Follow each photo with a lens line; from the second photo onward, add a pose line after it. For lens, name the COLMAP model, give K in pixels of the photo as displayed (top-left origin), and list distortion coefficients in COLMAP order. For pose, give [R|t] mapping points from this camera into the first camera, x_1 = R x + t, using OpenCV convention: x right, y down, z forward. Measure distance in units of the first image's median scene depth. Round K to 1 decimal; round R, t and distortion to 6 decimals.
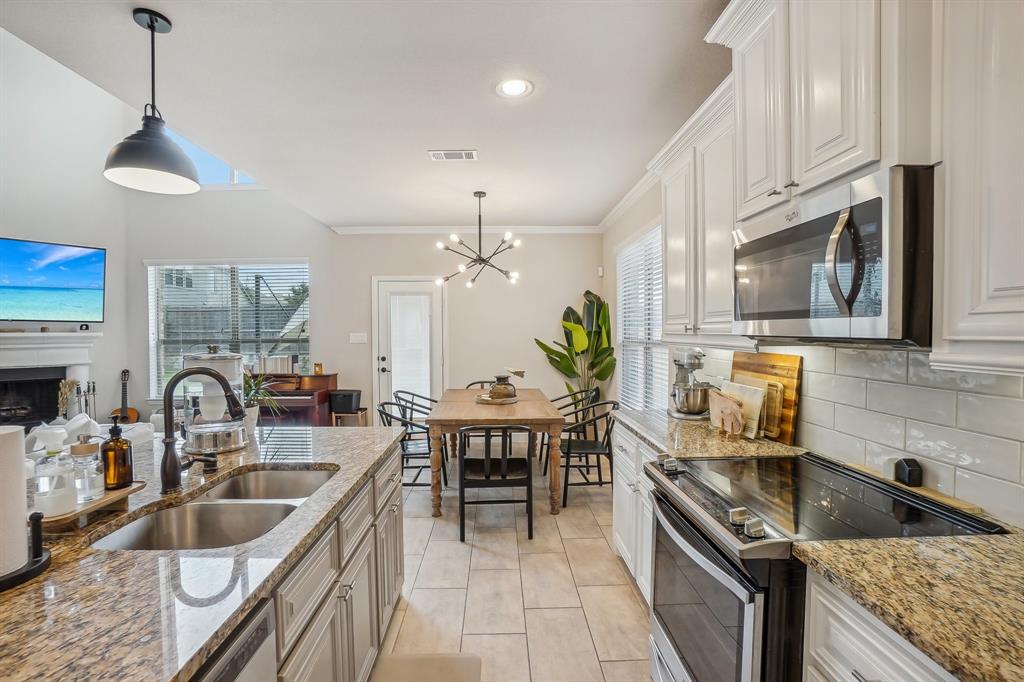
lens RADIAL K [[466.1, 0, 511.4], [0, 466.1, 345.4], [0, 0, 1]] dist [-0.062081, 0.019165]
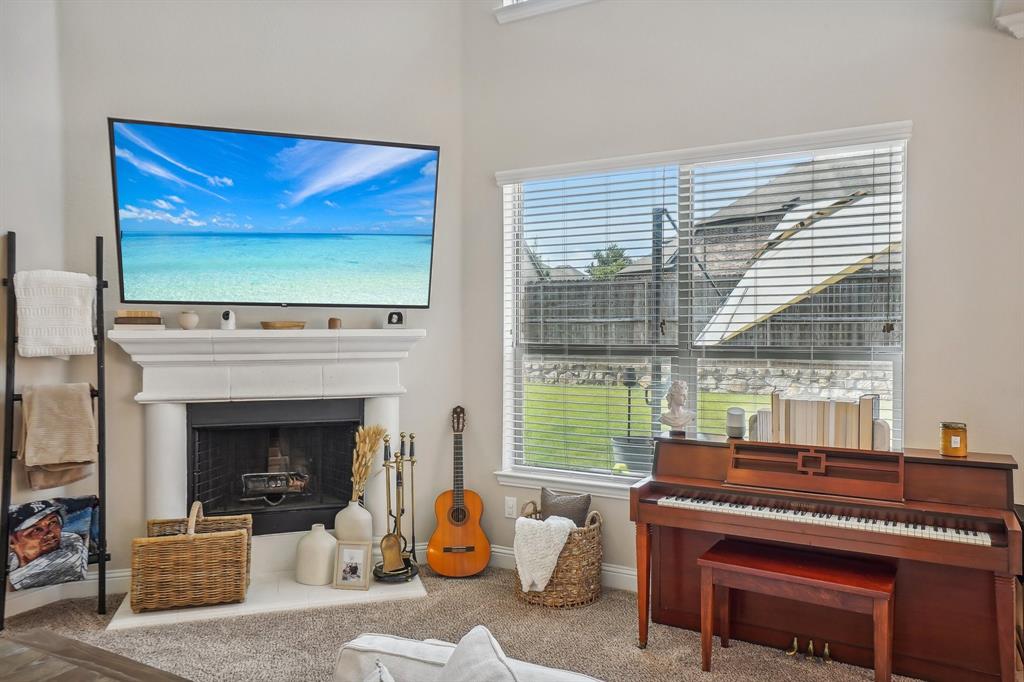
lens RADIAL K [[735.4, 0, 504.0], [0, 735.4, 340.0], [0, 0, 1]] dist [-0.000537, 0.014315]
pose [[0.857912, 0.014331, -0.513597, -0.457692], [-0.016223, 0.999868, 0.000801, -0.019735], [0.513540, 0.007645, 0.858031, 0.389076]]
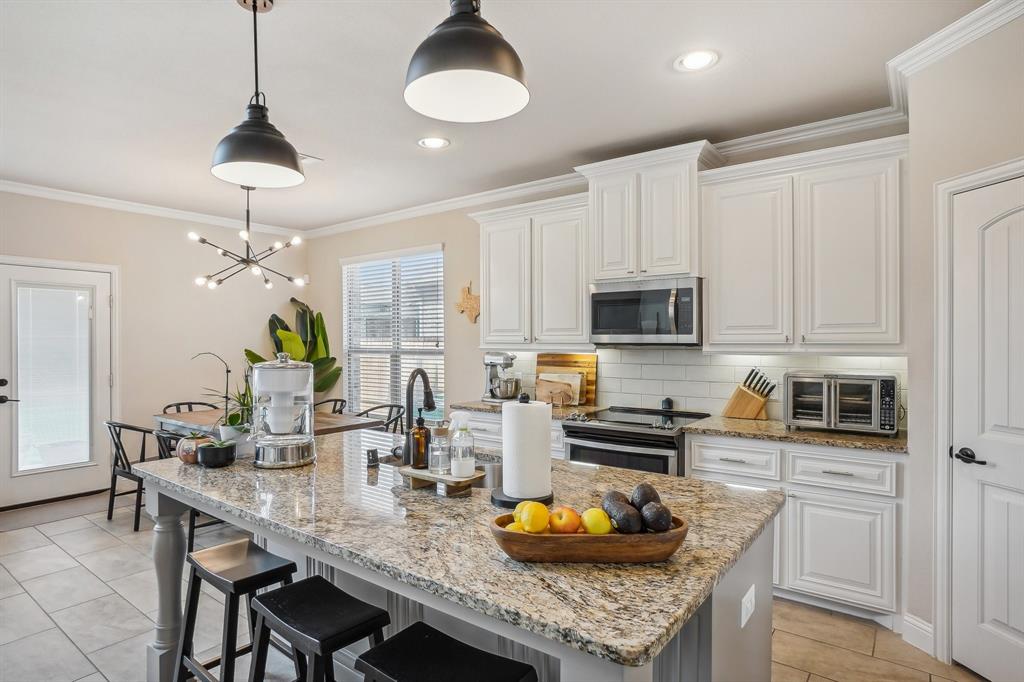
lens RADIAL K [[546.2, 0, 517.4], [0, 546.2, 343.4], [0, 0, 1]] dist [-0.032189, 0.008708]
pose [[0.624907, -0.000439, 0.780699, -0.457502], [0.022748, 0.999586, -0.017646, 0.003803], [-0.780368, 0.028786, 0.624658, -0.032261]]
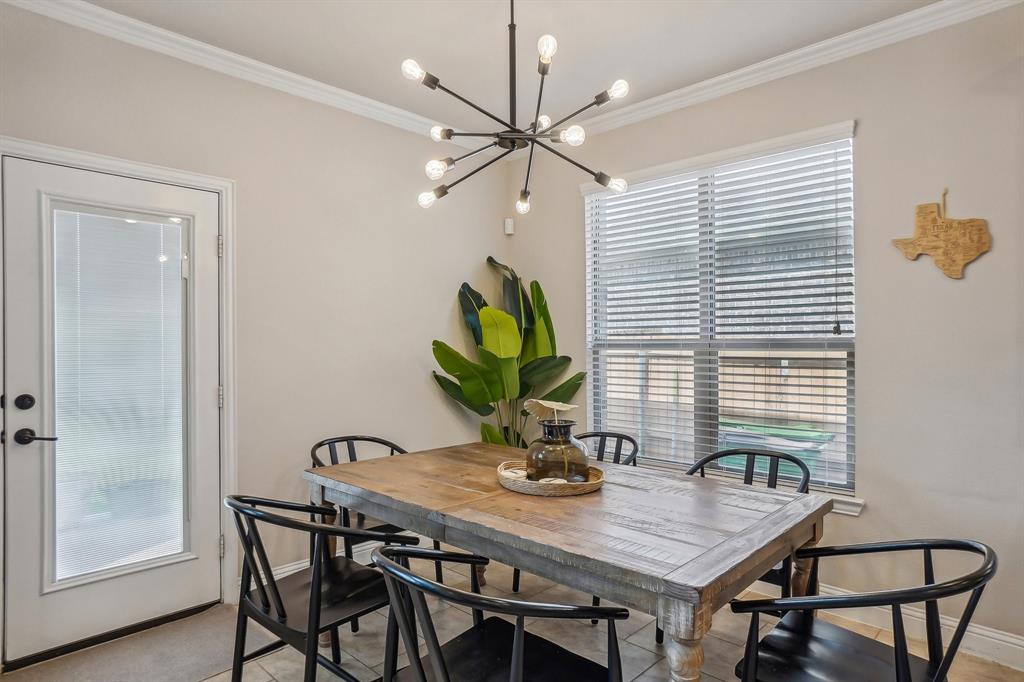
lens RADIAL K [[592.3, 0, 511.5], [0, 592.3, 350.7], [0, 0, 1]] dist [-0.024054, 0.001346]
pose [[0.726202, -0.005325, 0.687461, -0.346271], [0.020852, 0.999681, -0.014284, 0.006616], [-0.687165, 0.024708, 0.726081, 0.530597]]
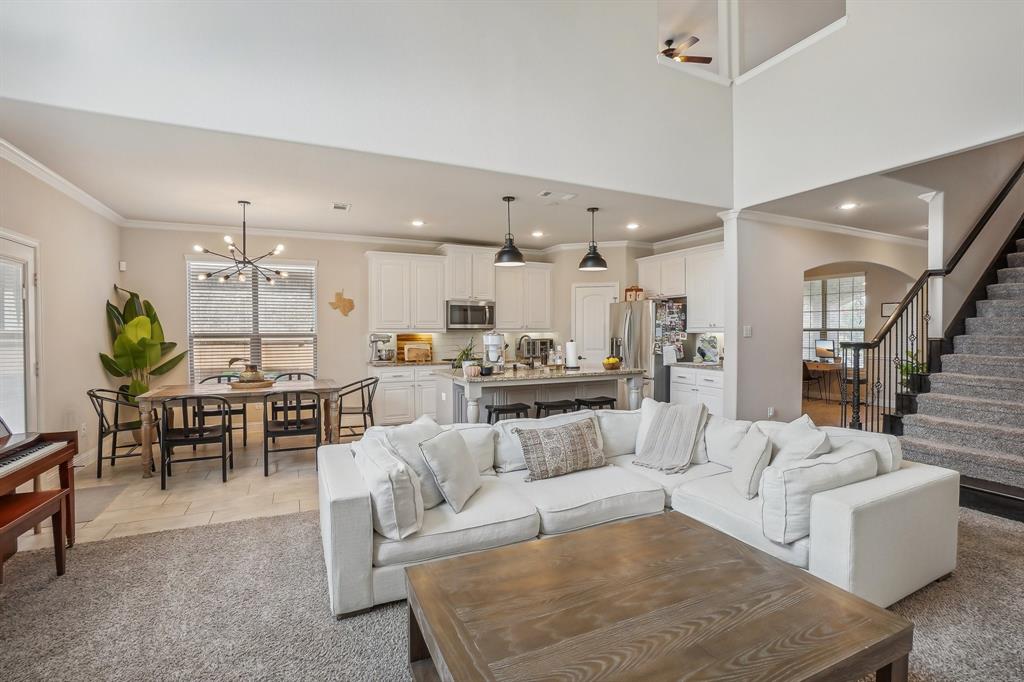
lens RADIAL K [[466.1, 0, 510.0], [0, 466.1, 337.7], [0, 0, 1]] dist [-0.062081, 0.019165]
pose [[-0.379407, -0.007155, 0.925202, -1.102389], [0.034893, 0.999148, 0.022035, -0.003002], [-0.924572, 0.040643, -0.378834, 0.690629]]
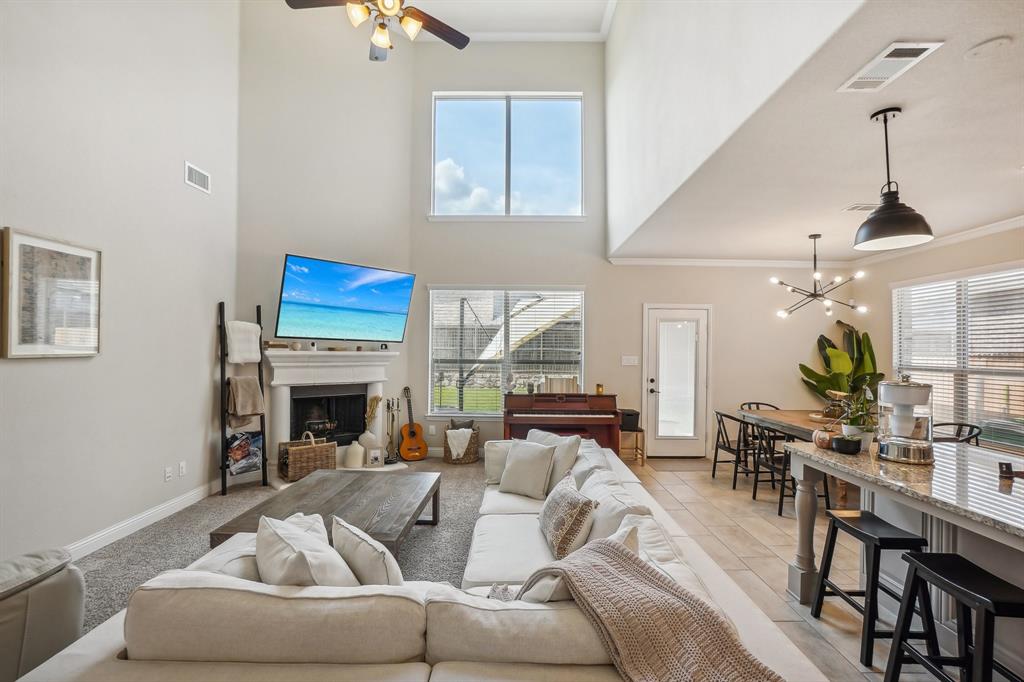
lens RADIAL K [[466.1, 0, 513.6], [0, 466.1, 343.8], [0, 0, 1]] dist [-0.062081, 0.019165]
pose [[0.998865, 0.015239, -0.045130, -0.613068], [-0.017197, 0.998913, -0.043323, -0.004647], [0.044421, 0.044050, 0.998041, -0.094364]]
